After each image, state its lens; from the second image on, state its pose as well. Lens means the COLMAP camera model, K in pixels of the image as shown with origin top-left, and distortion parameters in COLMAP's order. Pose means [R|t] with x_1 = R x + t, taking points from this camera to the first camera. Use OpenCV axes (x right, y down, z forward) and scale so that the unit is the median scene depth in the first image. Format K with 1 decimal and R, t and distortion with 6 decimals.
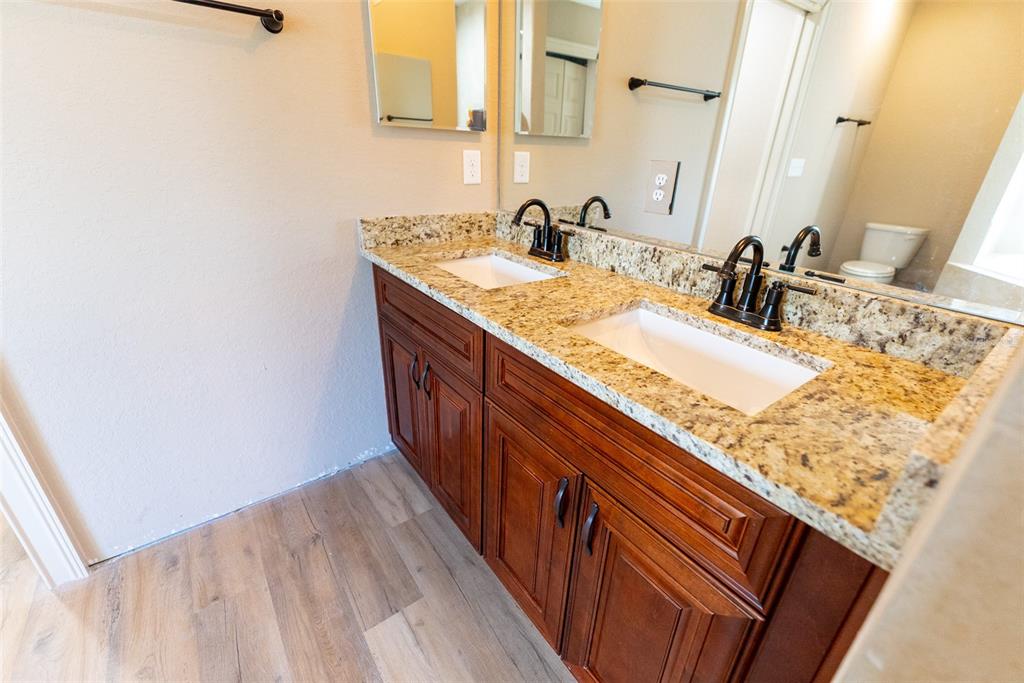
lens RADIAL K [[429.6, 0, 512.0], [0, 429.6, 341.5], [0, 0, 1]] dist [0.000927, 0.000035]
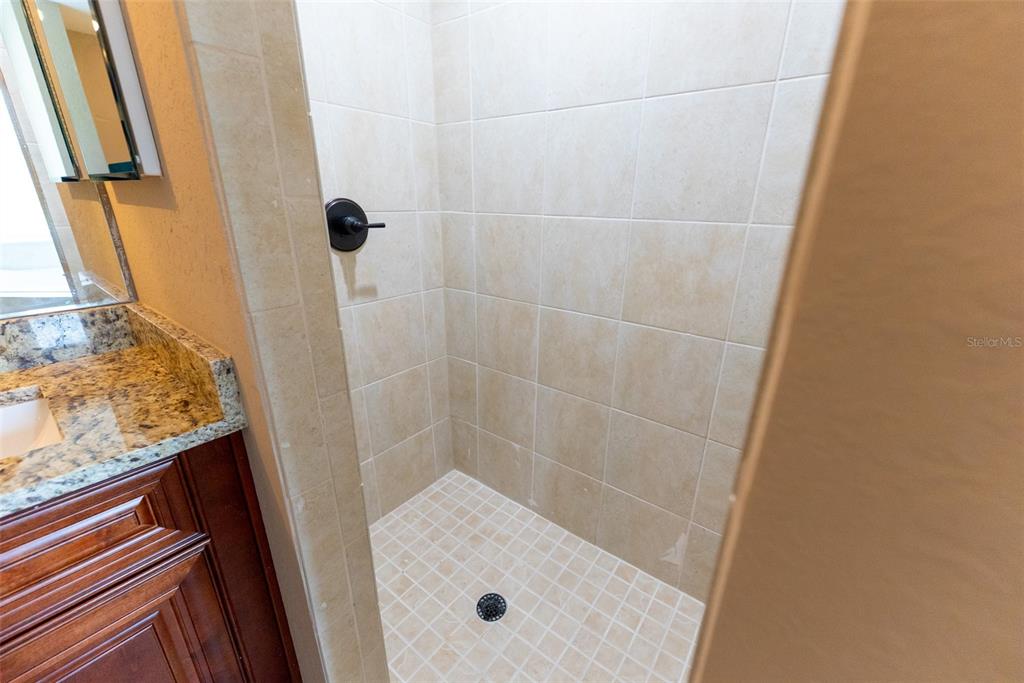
lens RADIAL K [[409.1, 0, 515.2], [0, 409.1, 343.4], [0, 0, 1]] dist [-0.000338, -0.000614]
pose [[-0.261024, -0.358412, 0.896330, -0.504036], [0.369947, 0.820488, 0.435819, -0.044622], [-0.891631, 0.445354, -0.081574, -0.006791]]
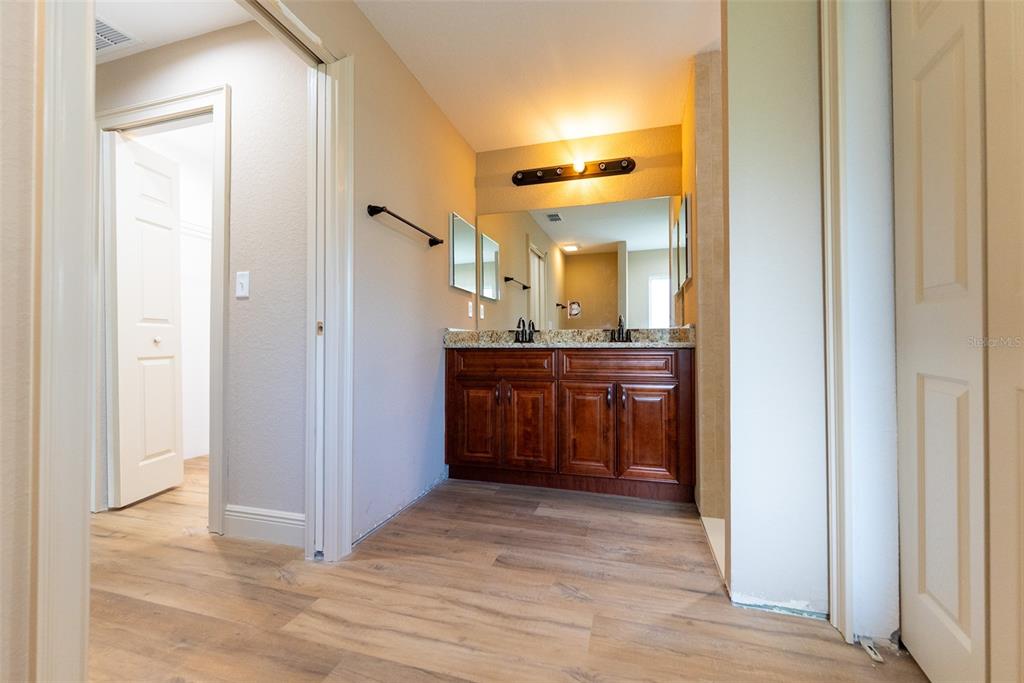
lens RADIAL K [[411.0, 0, 512.0], [0, 411.0, 341.5], [0, 0, 1]] dist [-0.000178, -0.000016]
pose [[0.800628, -0.024252, 0.598670, -2.801353], [0.266128, 0.909604, -0.319056, 1.009163], [-0.536815, 0.414768, 0.734709, -1.124723]]
